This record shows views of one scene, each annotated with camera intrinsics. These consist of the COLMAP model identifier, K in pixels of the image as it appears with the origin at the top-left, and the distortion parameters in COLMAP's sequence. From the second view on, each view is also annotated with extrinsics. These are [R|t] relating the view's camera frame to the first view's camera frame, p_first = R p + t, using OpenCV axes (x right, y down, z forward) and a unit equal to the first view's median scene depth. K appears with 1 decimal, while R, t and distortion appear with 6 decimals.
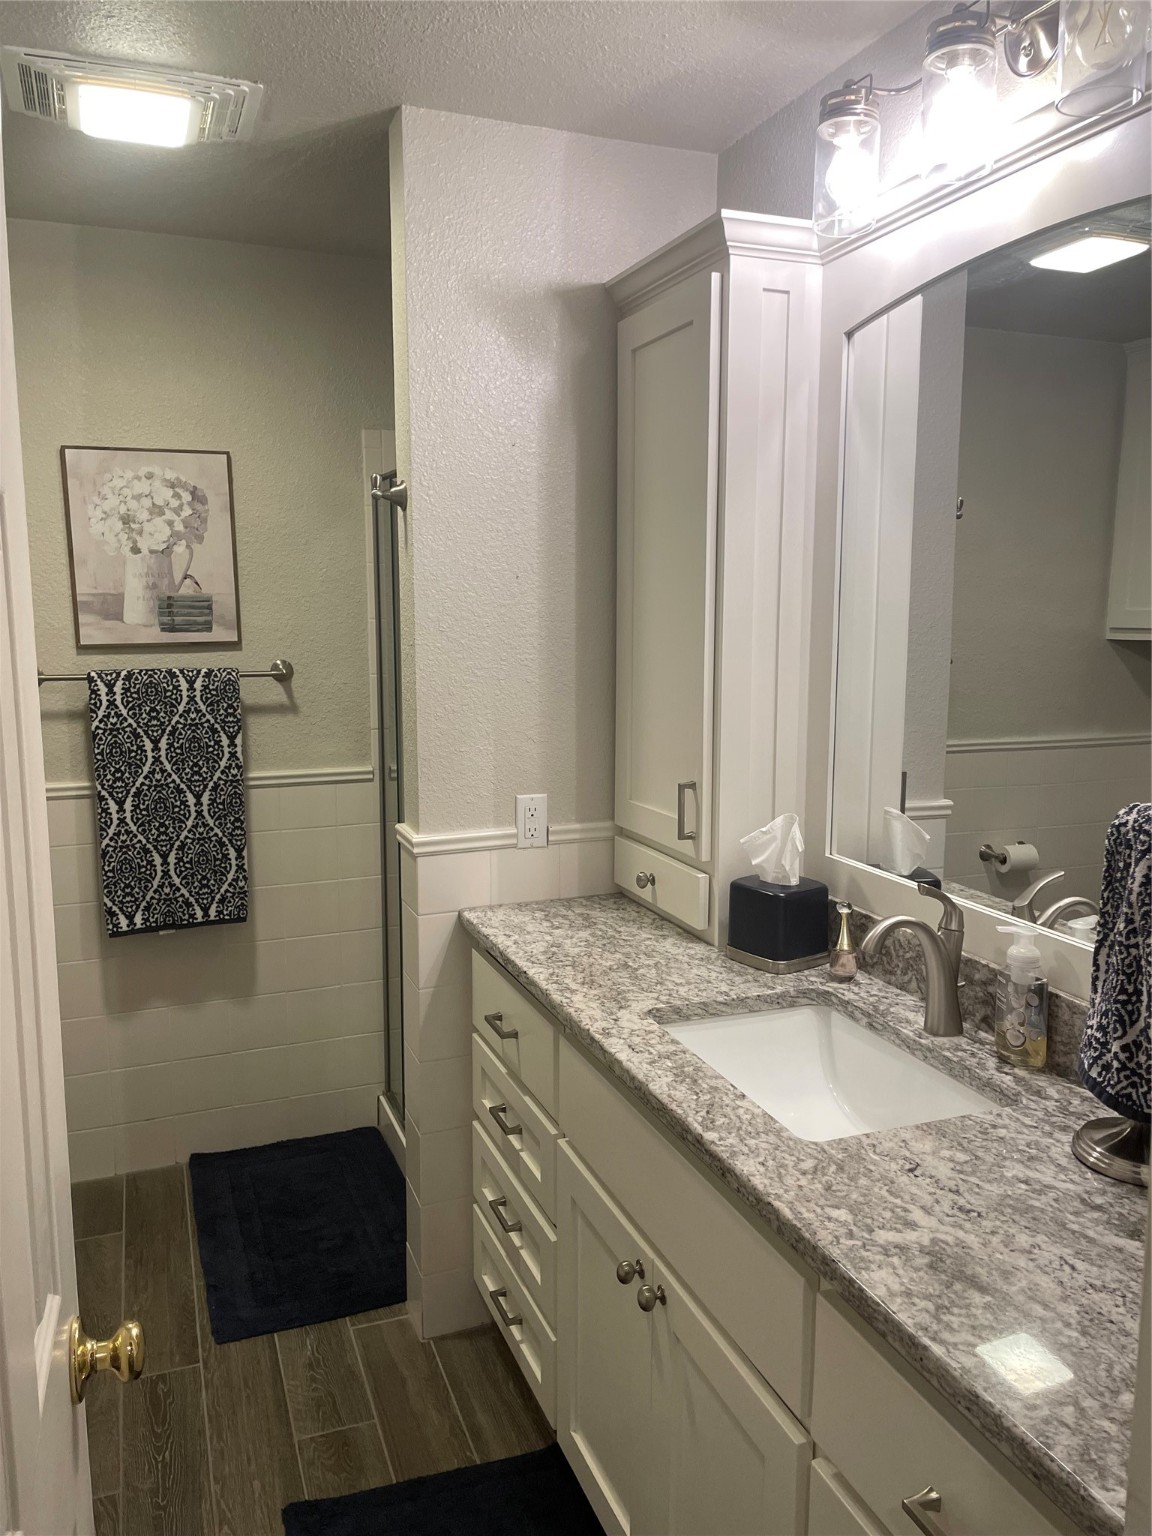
lens RADIAL K [[1160.7, 0, 579.1], [0, 1160.7, 767.0], [0, 0, 1]] dist [0.097893, -0.112538]
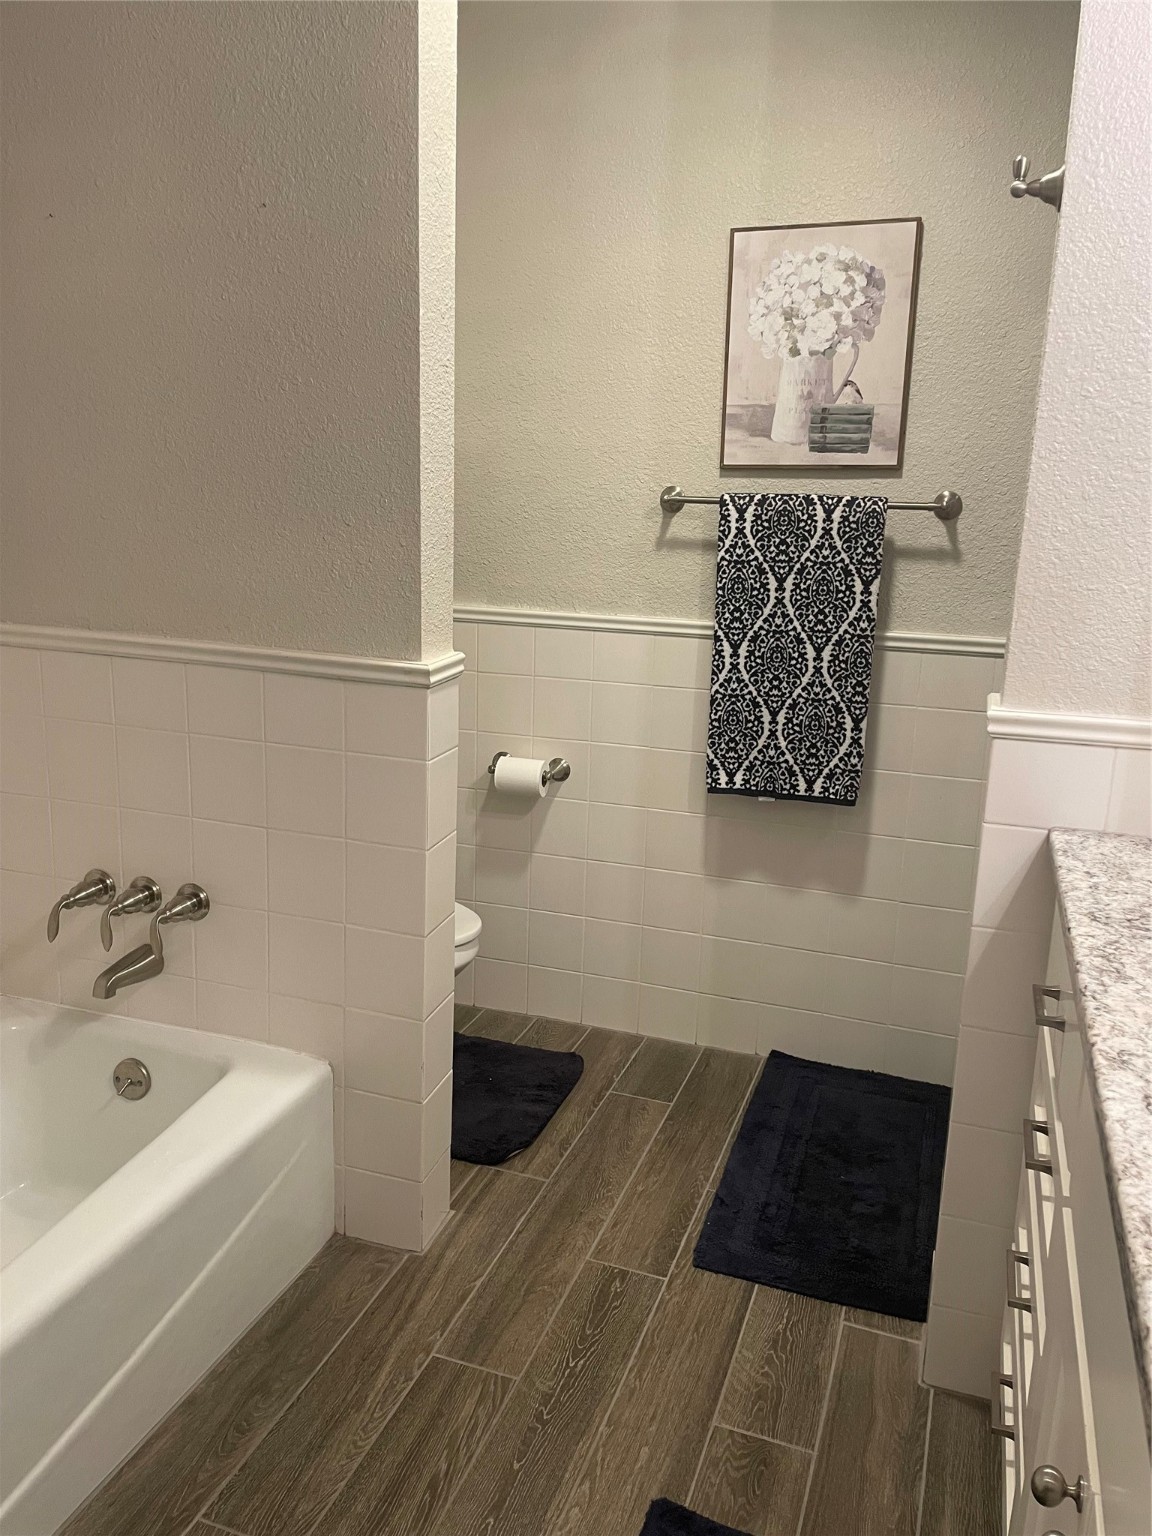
lens RADIAL K [[1160.7, 0, 579.1], [0, 1160.7, 767.0], [0, 0, 1]] dist [0.097893, -0.112538]
pose [[0.765293, 0.169074, -0.621081, 0.083463], [-0.126222, 0.985572, 0.112767, 0.035922], [0.631185, -0.007906, 0.775592, 0.234289]]
